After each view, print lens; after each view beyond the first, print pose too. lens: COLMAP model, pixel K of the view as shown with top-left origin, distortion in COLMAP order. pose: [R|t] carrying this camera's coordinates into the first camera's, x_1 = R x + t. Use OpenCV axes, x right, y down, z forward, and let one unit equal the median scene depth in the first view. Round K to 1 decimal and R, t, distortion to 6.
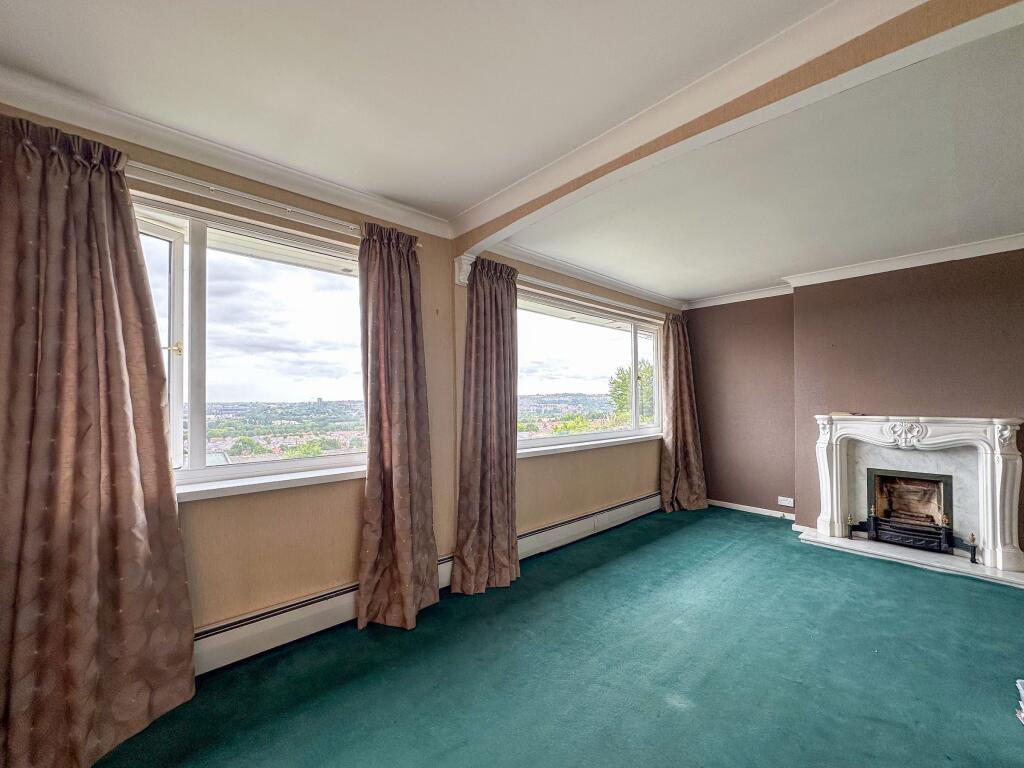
lens RADIAL K [[420.0, 0, 532.3], [0, 420.0, 396.9], [0, 0, 1]] dist [0.003596, -0.000114]
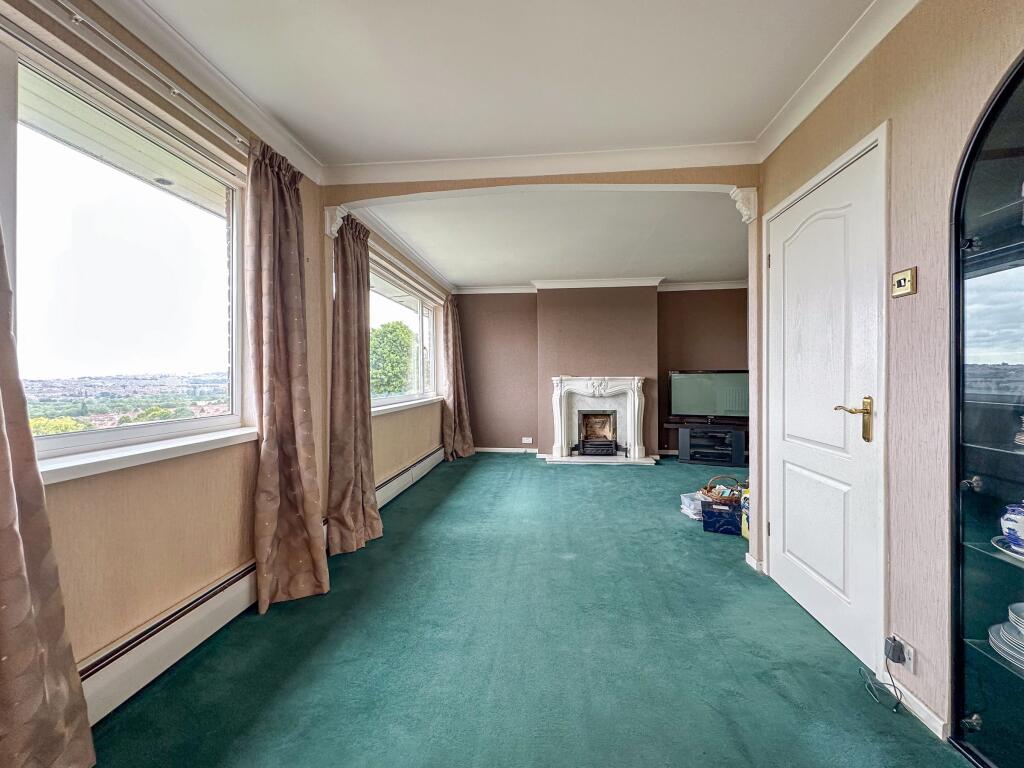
lens RADIAL K [[392.5, 0, 521.0], [0, 392.5, 379.3], [0, 0, 1]] dist [-0.001720, 0.000081]
pose [[0.754439, -0.005400, 0.656348, -0.365108], [-0.000636, 0.999960, 0.008958, 0.043470], [-0.656370, -0.007175, 0.754405, 0.033216]]
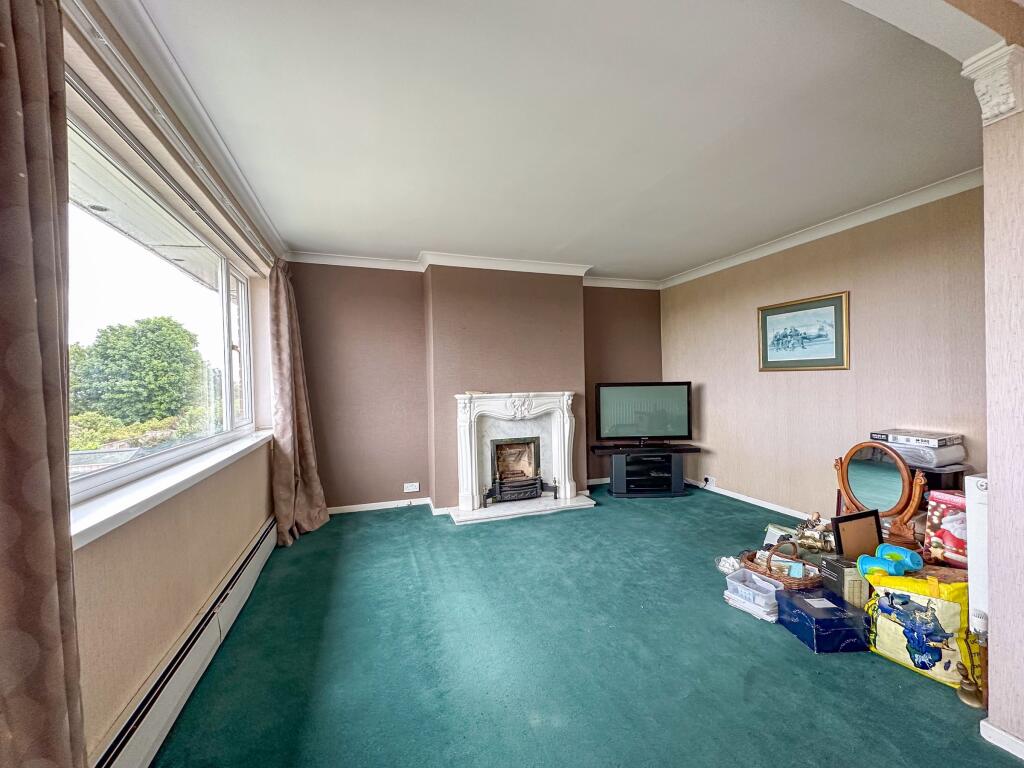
lens RADIAL K [[392.5, 0, 506.9], [0, 392.5, 382.2], [0, 0, 1]] dist [-0.001720, 0.000081]
pose [[0.426757, -0.003597, 0.904359, -0.148239], [0.012190, 0.999924, -0.001776, 0.018391], [-0.904284, 0.011782, 0.426769, 0.562598]]
